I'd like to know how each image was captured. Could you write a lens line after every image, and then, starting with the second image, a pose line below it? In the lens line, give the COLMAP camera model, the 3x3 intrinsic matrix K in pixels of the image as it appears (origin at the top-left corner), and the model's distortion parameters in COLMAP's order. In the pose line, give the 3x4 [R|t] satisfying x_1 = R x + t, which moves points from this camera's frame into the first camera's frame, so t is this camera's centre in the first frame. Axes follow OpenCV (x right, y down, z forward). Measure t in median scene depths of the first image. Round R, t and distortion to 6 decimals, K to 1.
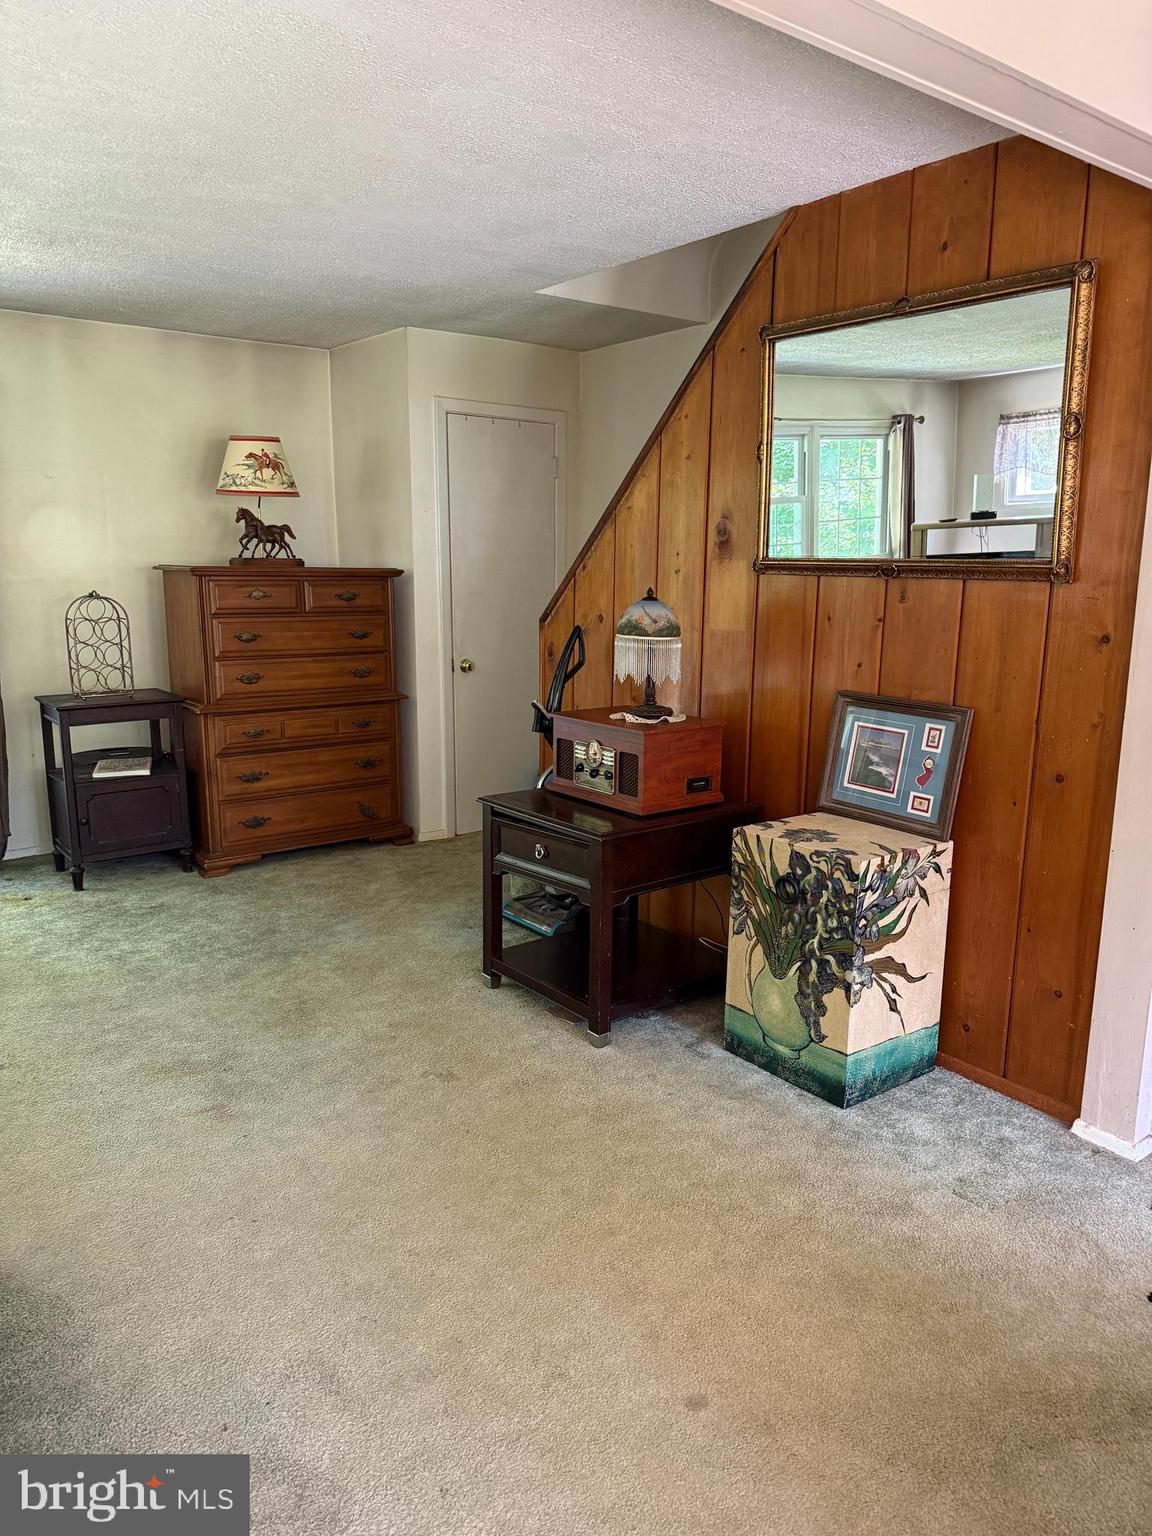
lens RADIAL K [[1080.4, 0, 579.9], [0, 1080.4, 773.2], [0, 0, 1]] dist [0.007933, -0.003822]
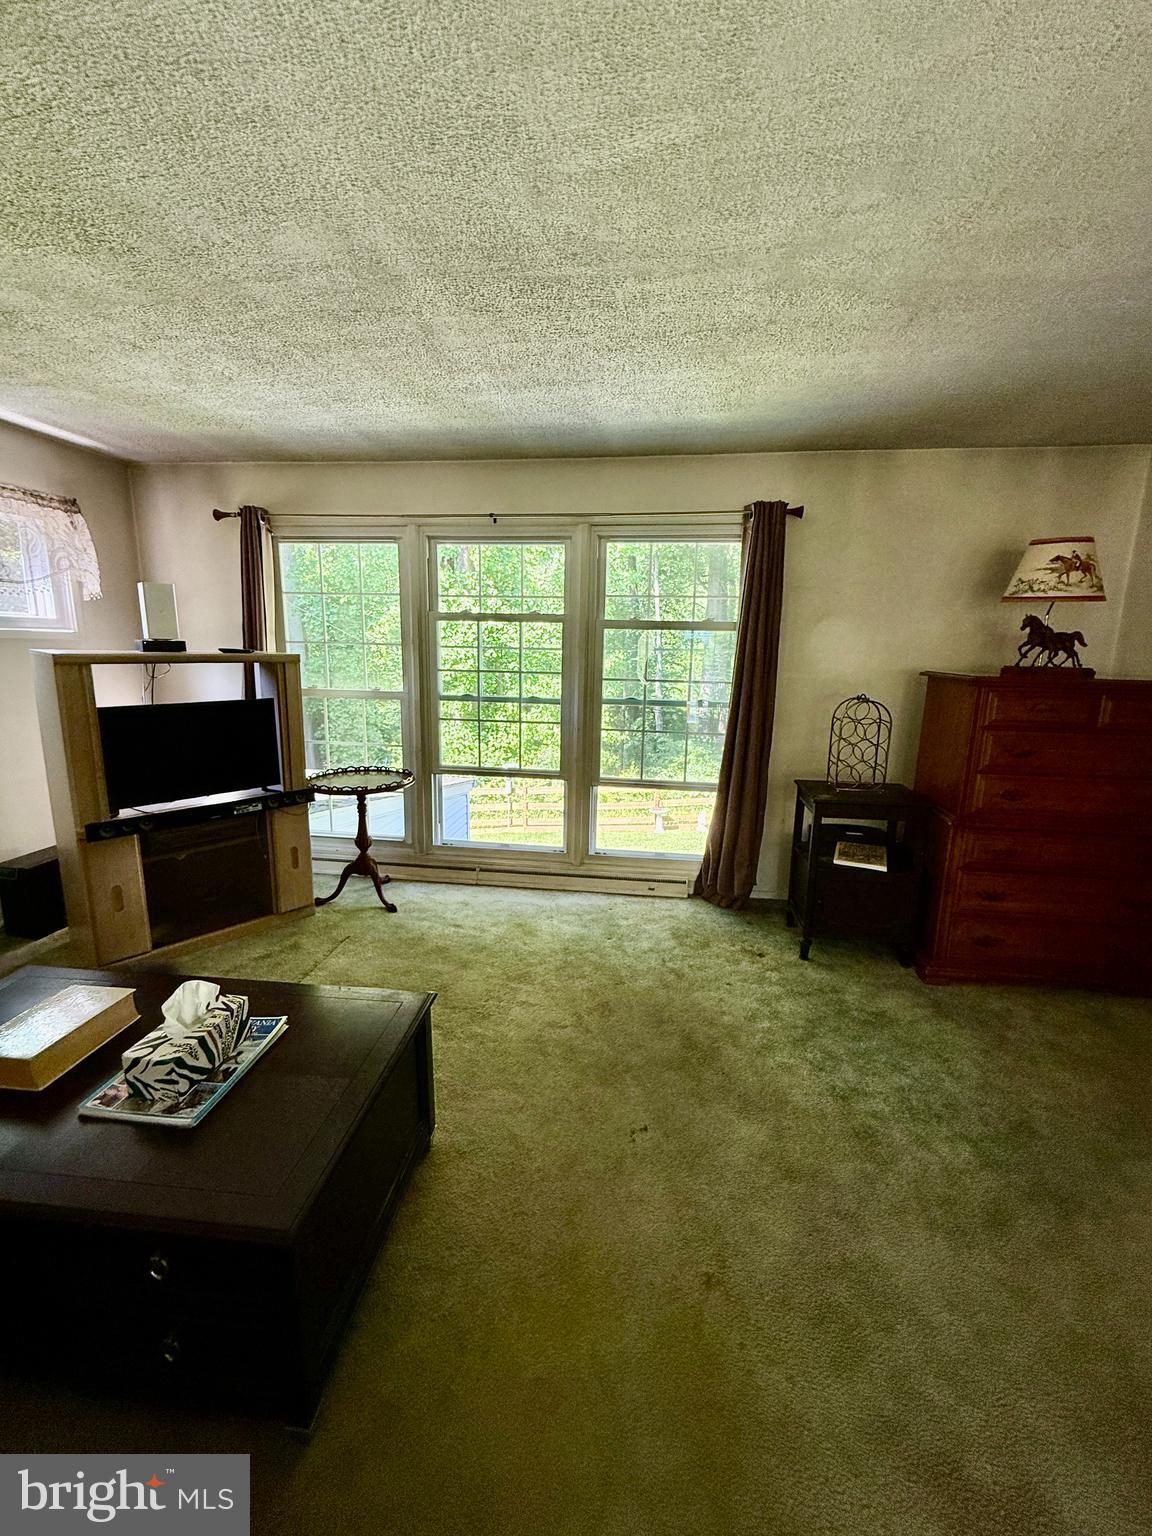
lens RADIAL K [[622.7, 0, 575.6], [0, 622.7, 769.4], [0, 0, 1]] dist [-0.000734, -0.000033]
pose [[0.710024, 0.145707, -0.688938, -0.202501], [-0.148155, 0.987370, 0.056134, -0.082456], [0.688416, 0.062214, 0.722643, 0.336808]]
